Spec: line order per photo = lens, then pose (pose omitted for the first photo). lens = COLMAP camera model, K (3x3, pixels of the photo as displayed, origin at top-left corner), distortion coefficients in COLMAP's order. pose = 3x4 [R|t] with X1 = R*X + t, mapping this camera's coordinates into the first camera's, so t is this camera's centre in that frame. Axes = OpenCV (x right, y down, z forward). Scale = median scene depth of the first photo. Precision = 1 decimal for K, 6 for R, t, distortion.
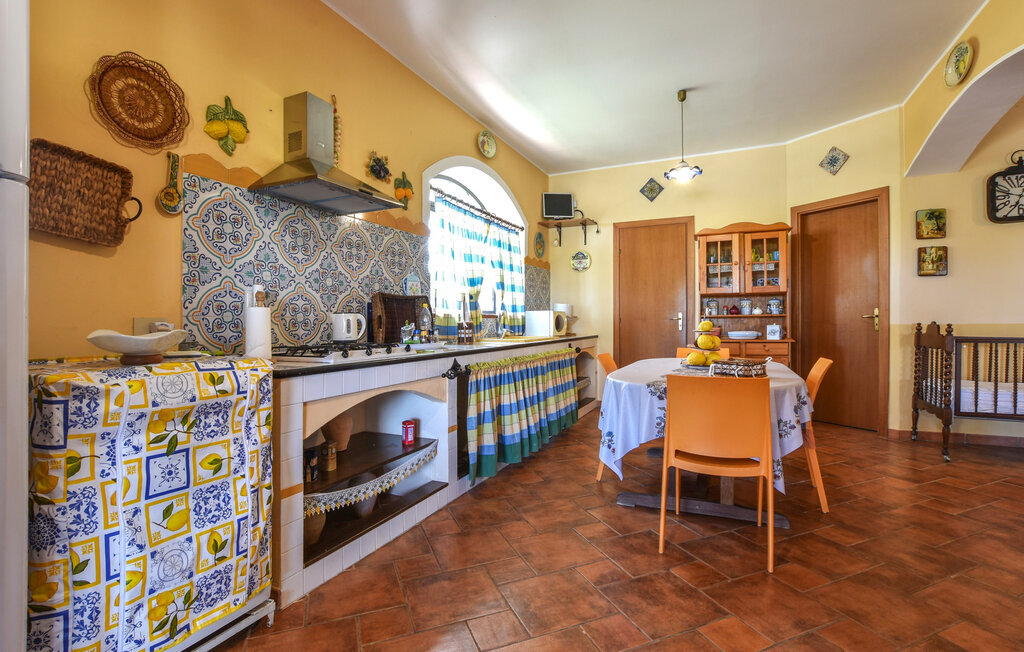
lens RADIAL K [[458.6, 0, 507.2], [0, 458.6, 333.4], [0, 0, 1]] dist [-0.031607, 0.007254]
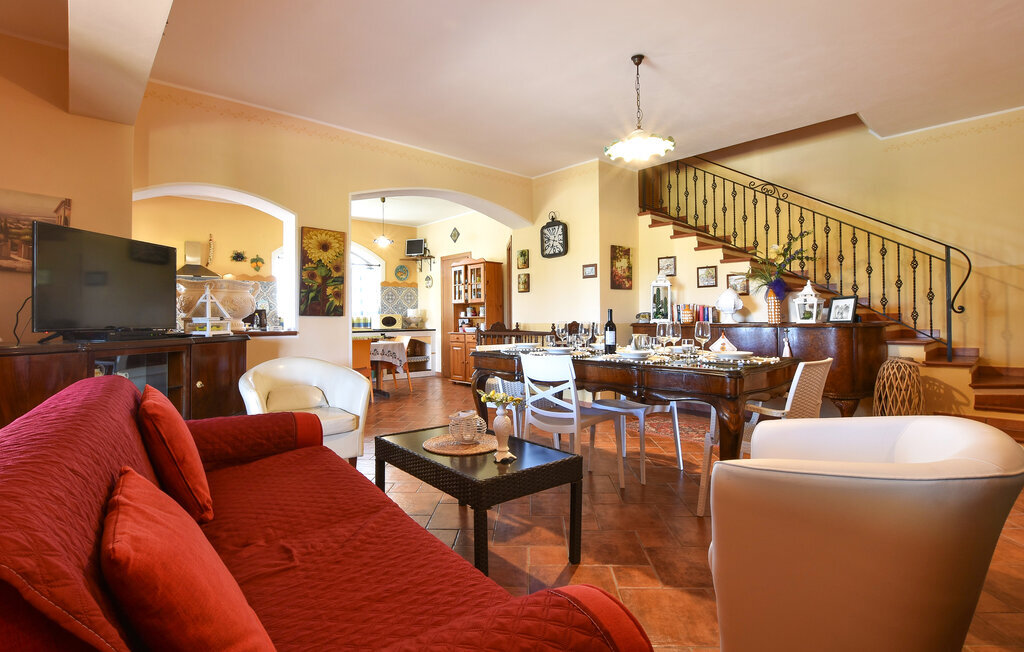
lens RADIAL K [[486.6, 0, 512.8], [0, 486.6, 323.0], [0, 0, 1]] dist [0.000559, -0.000033]
pose [[0.902016, 0.009527, -0.431597, 1.627589], [-0.016119, 0.999803, -0.011618, -0.003168], [0.431401, 0.017436, 0.901992, -0.529514]]
